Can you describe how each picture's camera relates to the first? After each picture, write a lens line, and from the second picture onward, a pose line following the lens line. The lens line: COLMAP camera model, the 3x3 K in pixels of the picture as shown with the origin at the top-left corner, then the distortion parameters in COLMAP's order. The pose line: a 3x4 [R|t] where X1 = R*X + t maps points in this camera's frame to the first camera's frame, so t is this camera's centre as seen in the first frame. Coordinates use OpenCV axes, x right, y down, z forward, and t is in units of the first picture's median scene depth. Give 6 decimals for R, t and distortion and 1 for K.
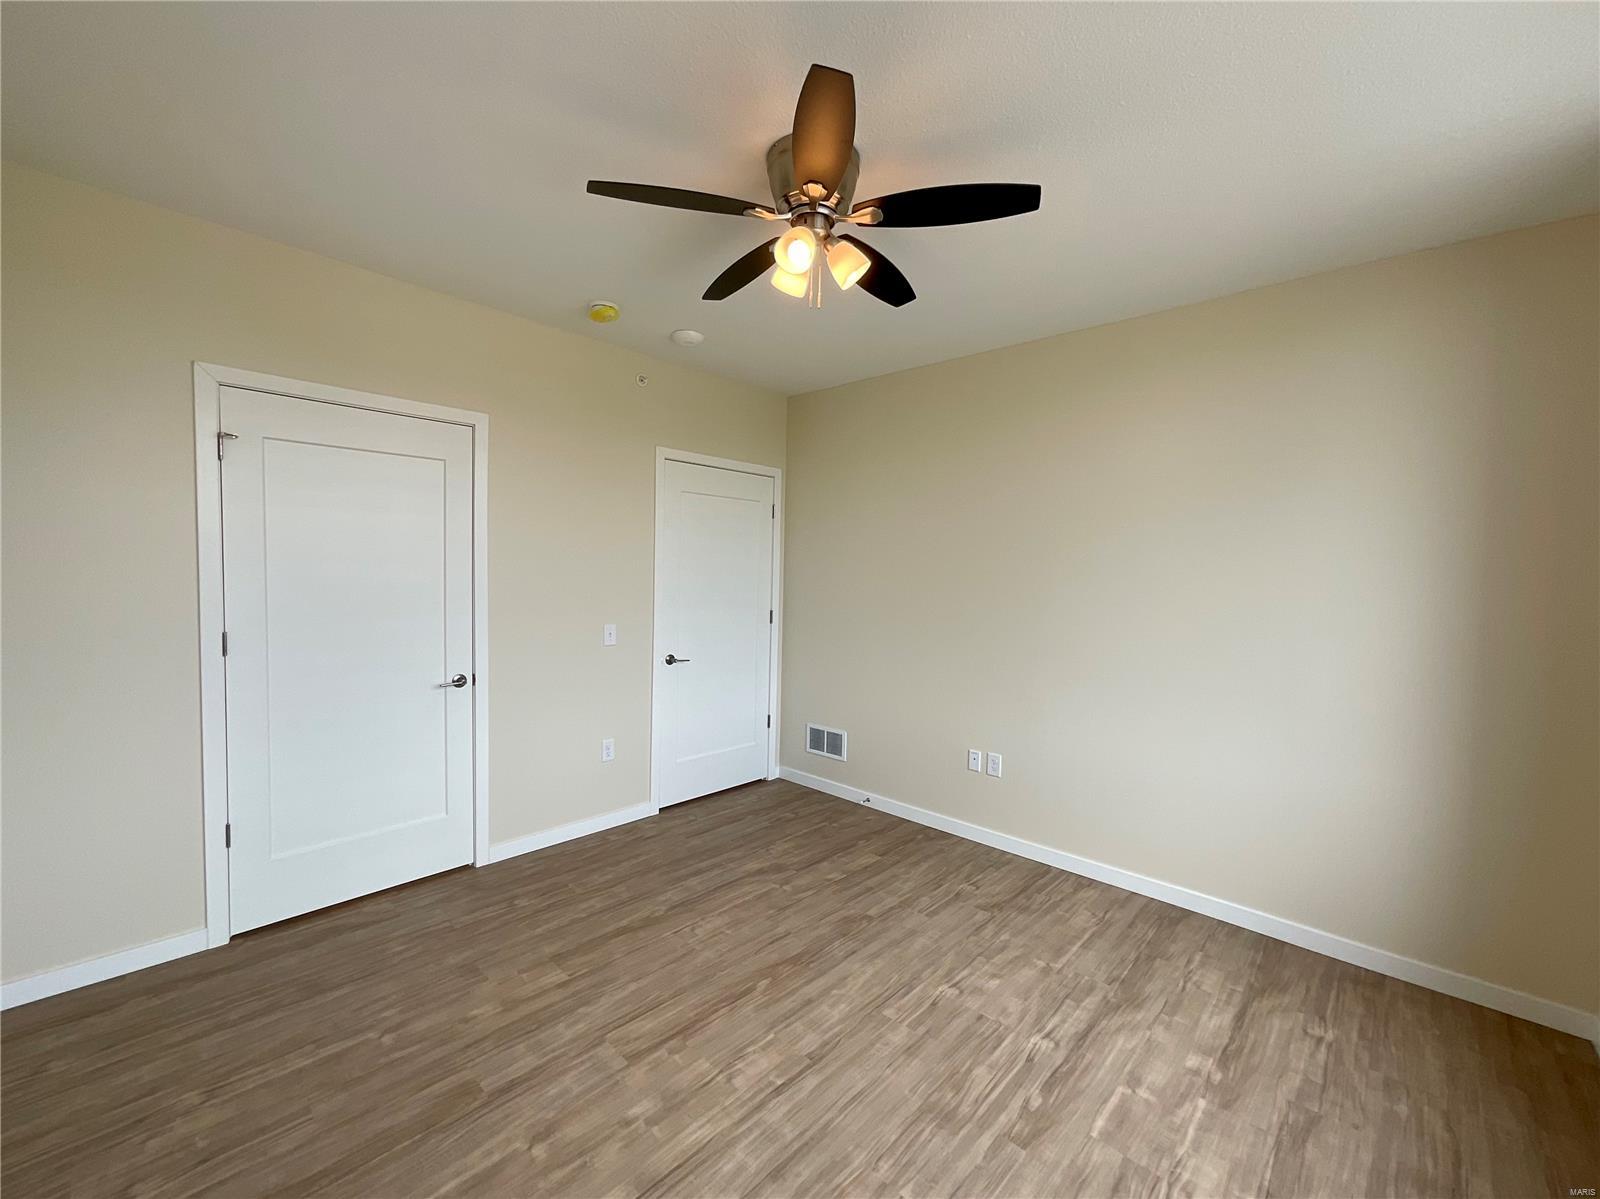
lens RADIAL K [[647.7, 0, 798.4], [0, 647.7, 602.3], [0, 0, 1]] dist [-0.001476, -0.000233]
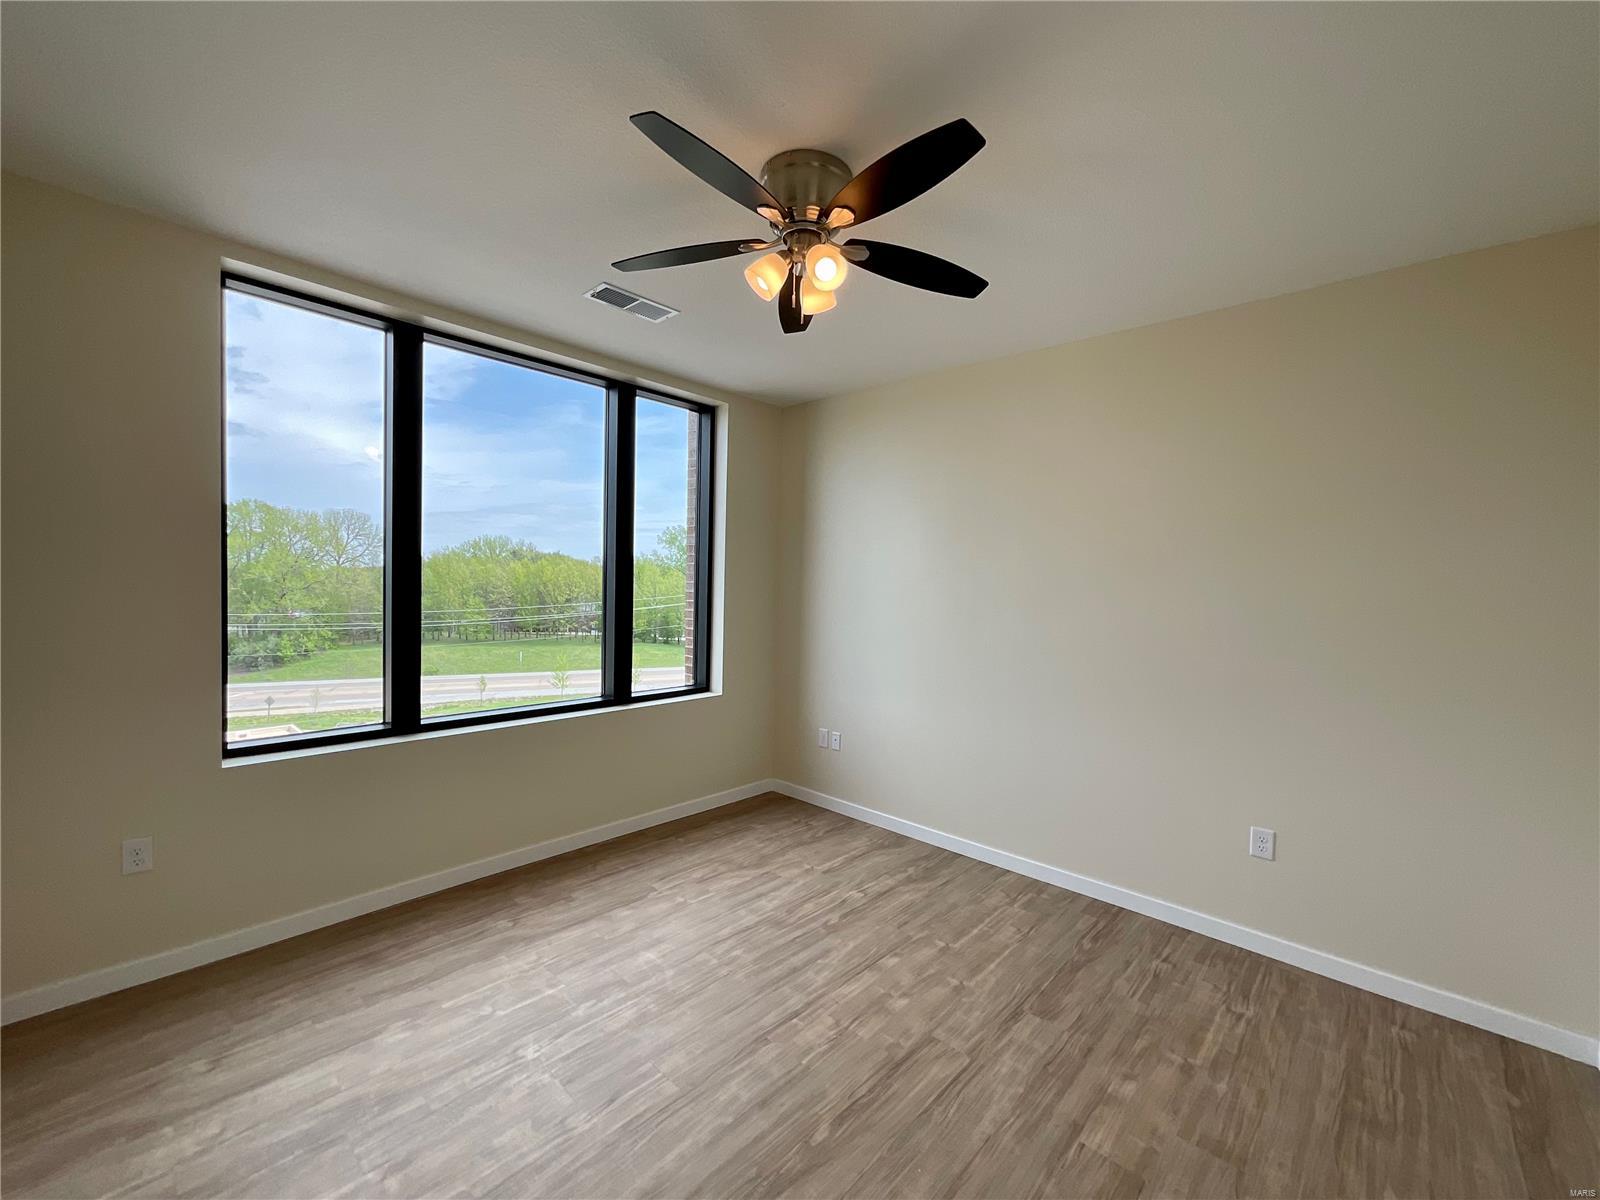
lens RADIAL K [[647.7, 0, 800.7], [0, 647.7, 596.8], [0, 0, 1]] dist [-0.001476, -0.000233]
pose [[-0.998702, -0.049610, -0.011570, 0.010583], [-0.050301, 0.996272, 0.070078, -0.099710], [0.008051, 0.070569, -0.997474, 1.990249]]
